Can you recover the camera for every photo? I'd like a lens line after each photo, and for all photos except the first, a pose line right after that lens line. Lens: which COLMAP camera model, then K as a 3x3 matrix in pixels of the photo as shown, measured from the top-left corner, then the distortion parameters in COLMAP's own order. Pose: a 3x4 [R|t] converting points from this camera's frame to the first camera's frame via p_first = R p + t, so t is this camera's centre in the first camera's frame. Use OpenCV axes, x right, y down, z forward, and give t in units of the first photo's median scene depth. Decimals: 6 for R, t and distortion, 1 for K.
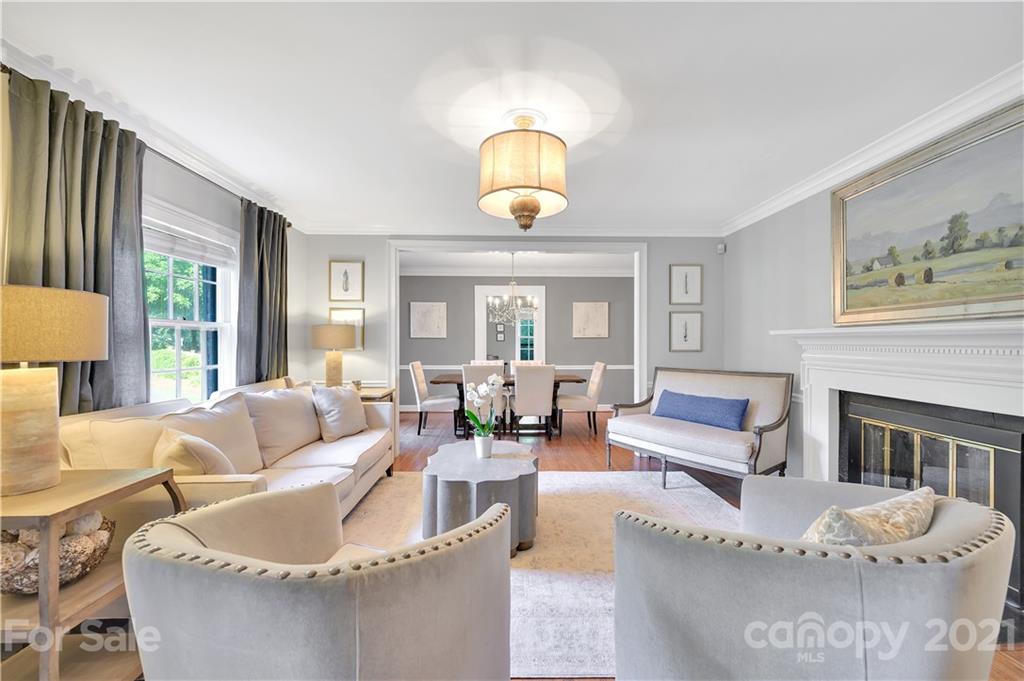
lens RADIAL K [[420.7, 0, 515.3], [0, 420.7, 341.2], [0, 0, 1]] dist [0.000385, 0.000026]
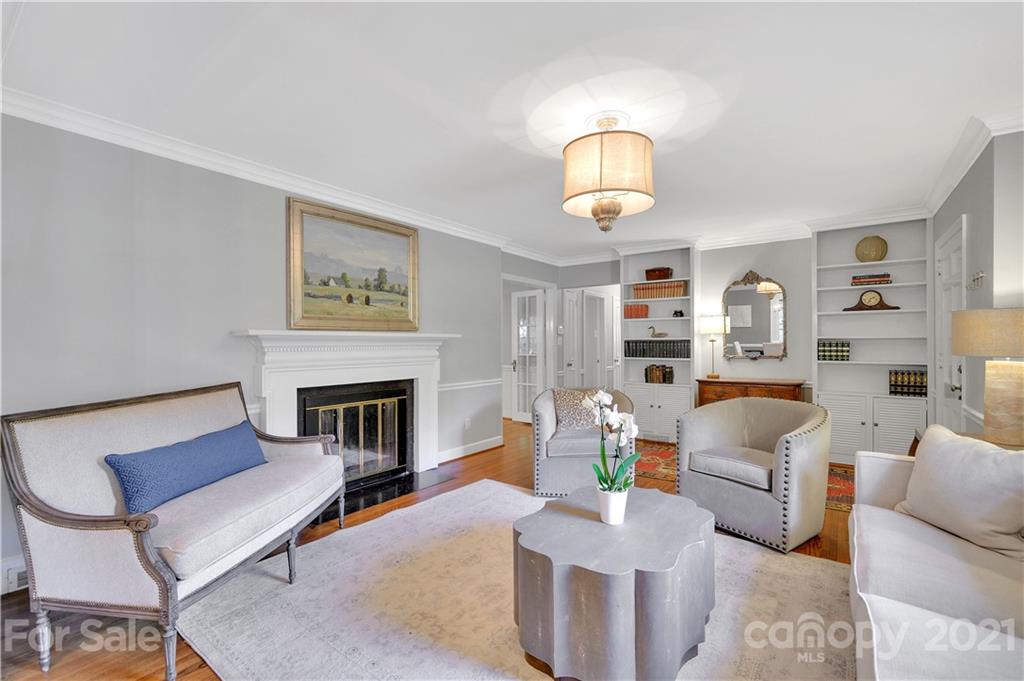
lens RADIAL K [[420.7, 0, 516.2], [0, 420.7, 340.0], [0, 0, 1]] dist [0.000385, 0.000026]
pose [[-0.778265, -0.001907, 0.627933, -0.418346], [-0.003340, 0.999994, -0.001102, -0.009960], [-0.627927, -0.002955, -0.778266, 1.859948]]
